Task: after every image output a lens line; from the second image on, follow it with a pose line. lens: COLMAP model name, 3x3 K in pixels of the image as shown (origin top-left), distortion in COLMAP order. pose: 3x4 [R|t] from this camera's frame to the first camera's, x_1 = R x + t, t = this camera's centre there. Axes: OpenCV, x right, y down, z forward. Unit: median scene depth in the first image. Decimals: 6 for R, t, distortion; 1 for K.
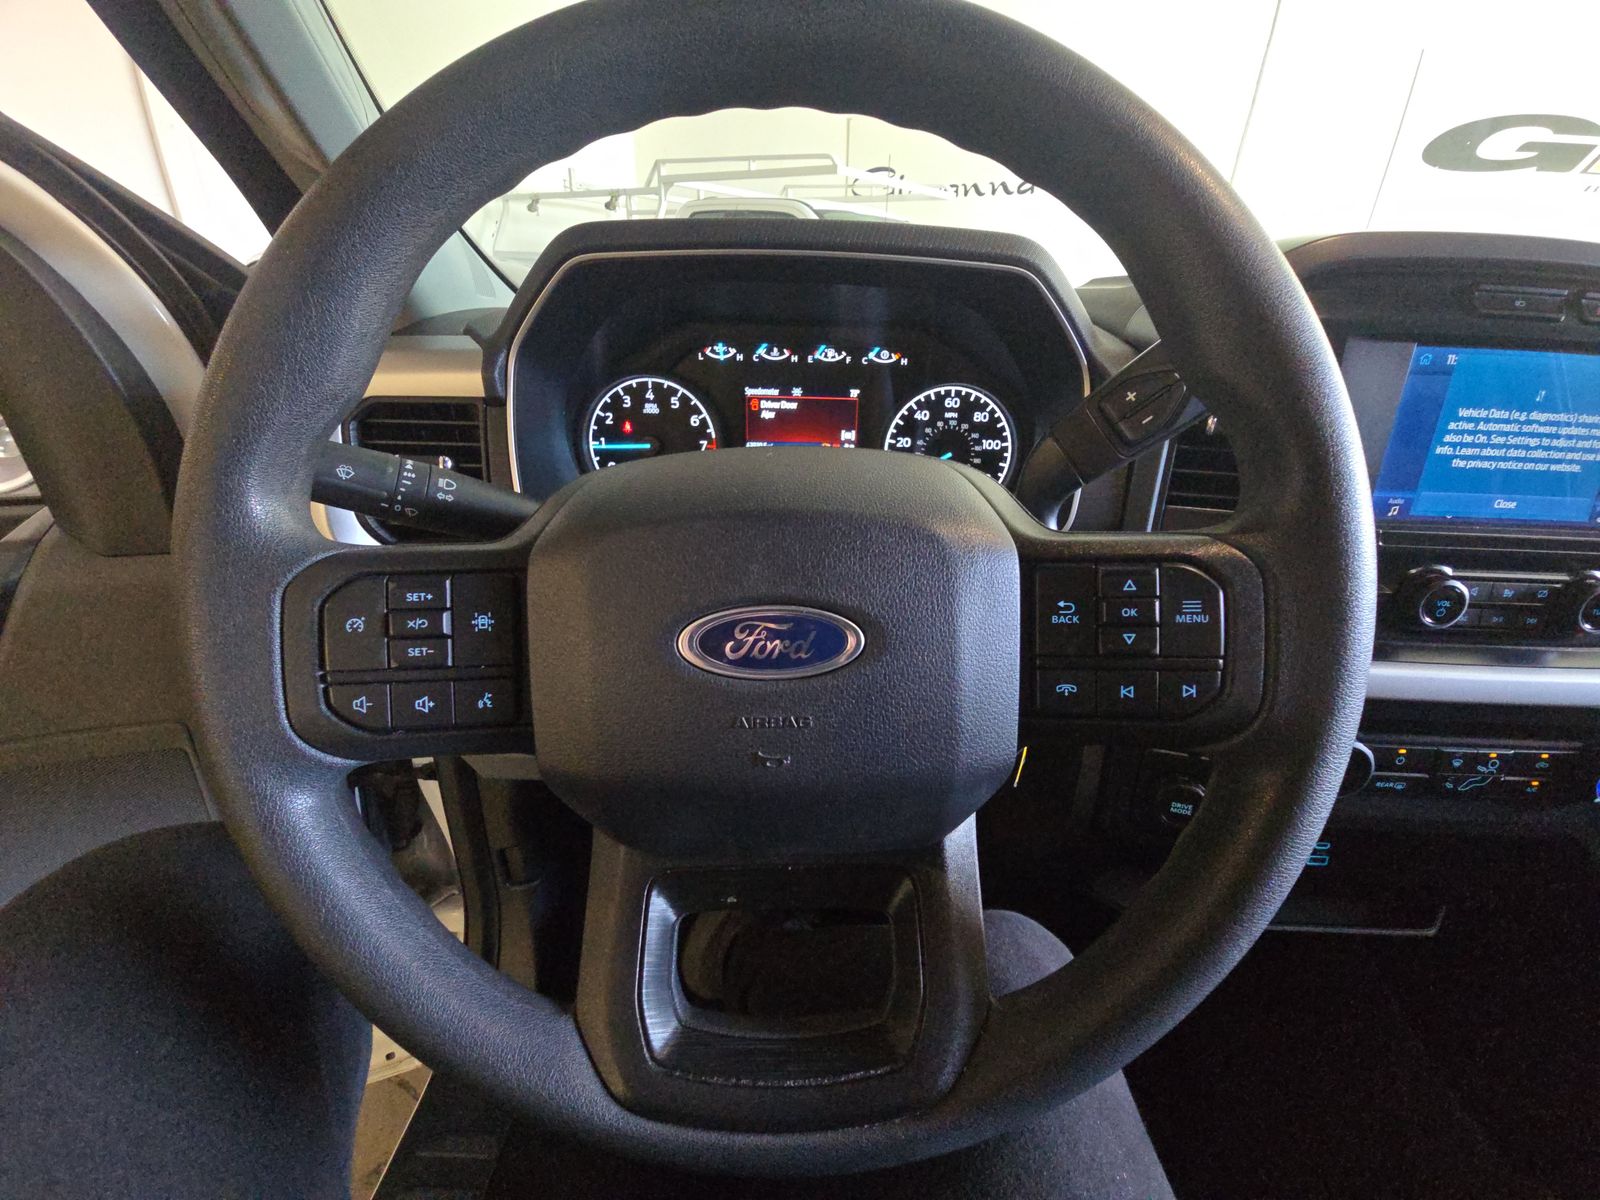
lens RADIAL K [[633.9, 0, 801.5], [0, 633.9, 607.2], [0, 0, 1]] dist [-0.001514, -0.000270]
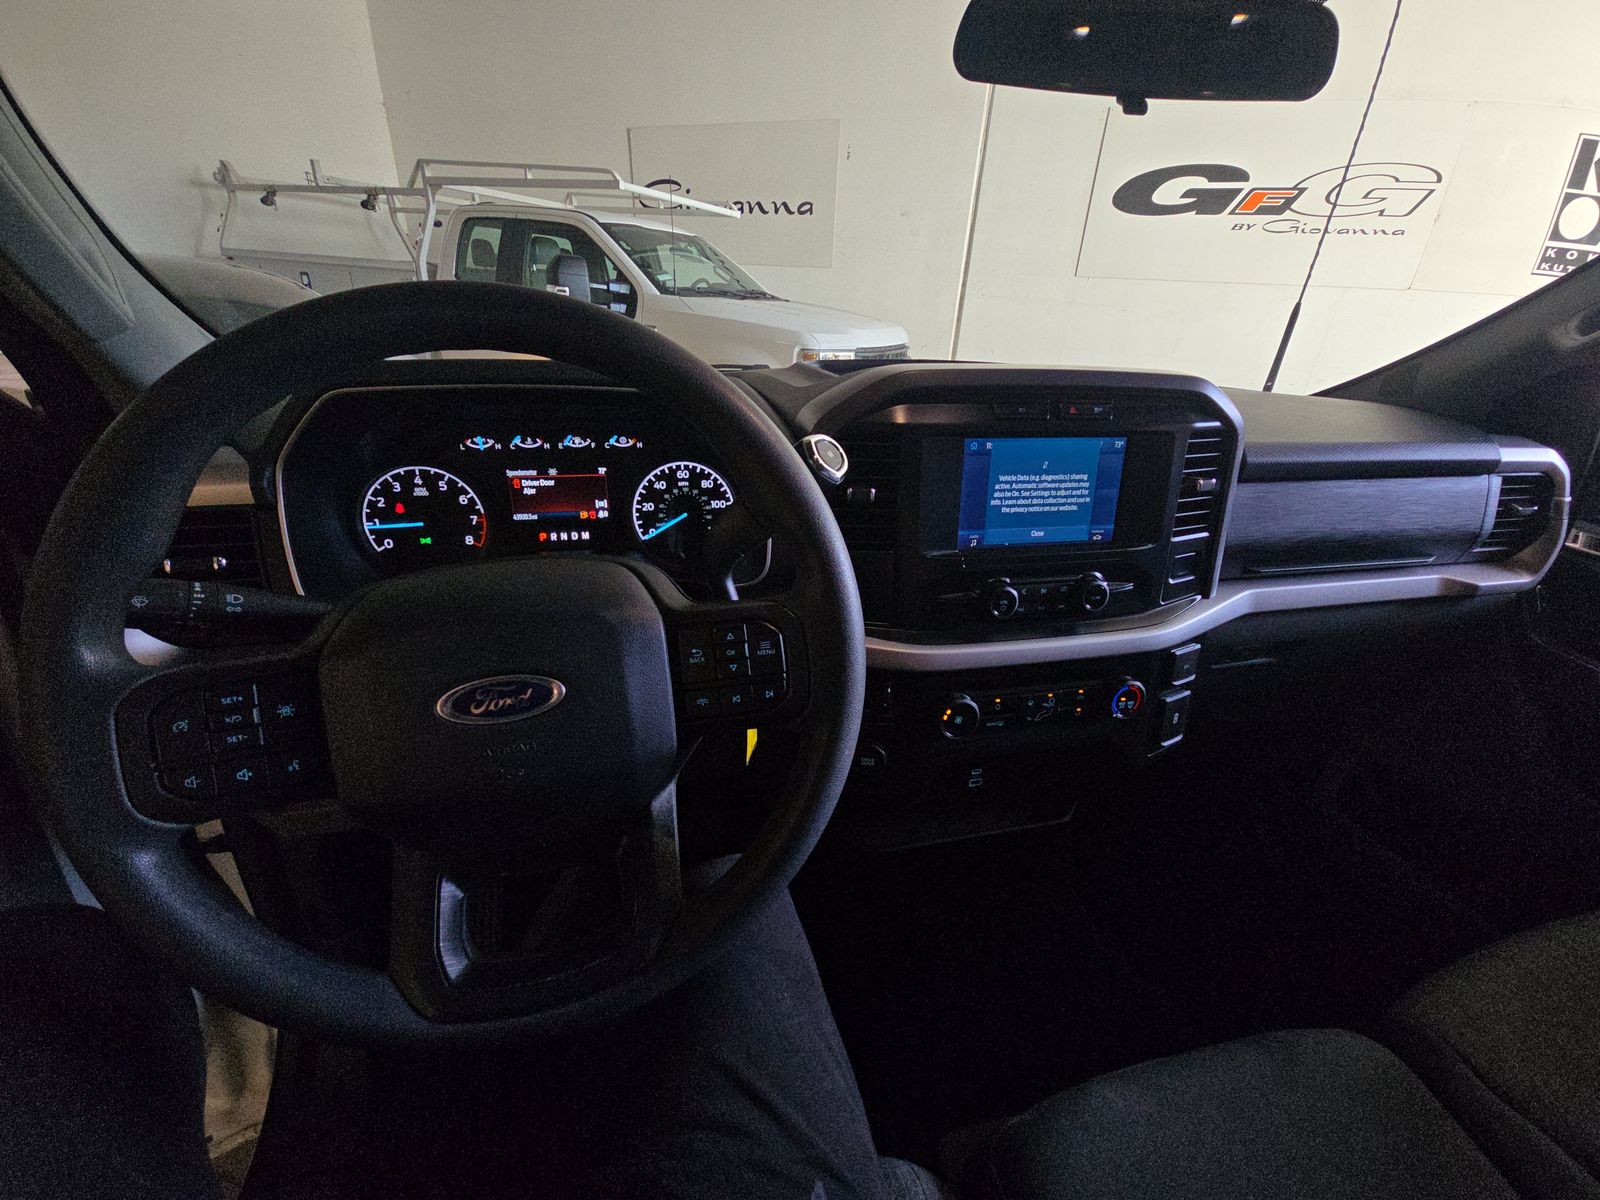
lens RADIAL K [[633.9, 0, 801.5], [0, 633.9, 607.2], [0, 0, 1]] dist [-0.001514, -0.000270]
pose [[0.962904, -0.098941, 0.251050, 0.124219], [0.099059, 0.995007, 0.012200, -0.049631], [-0.251004, 0.013121, 0.967897, -0.299808]]
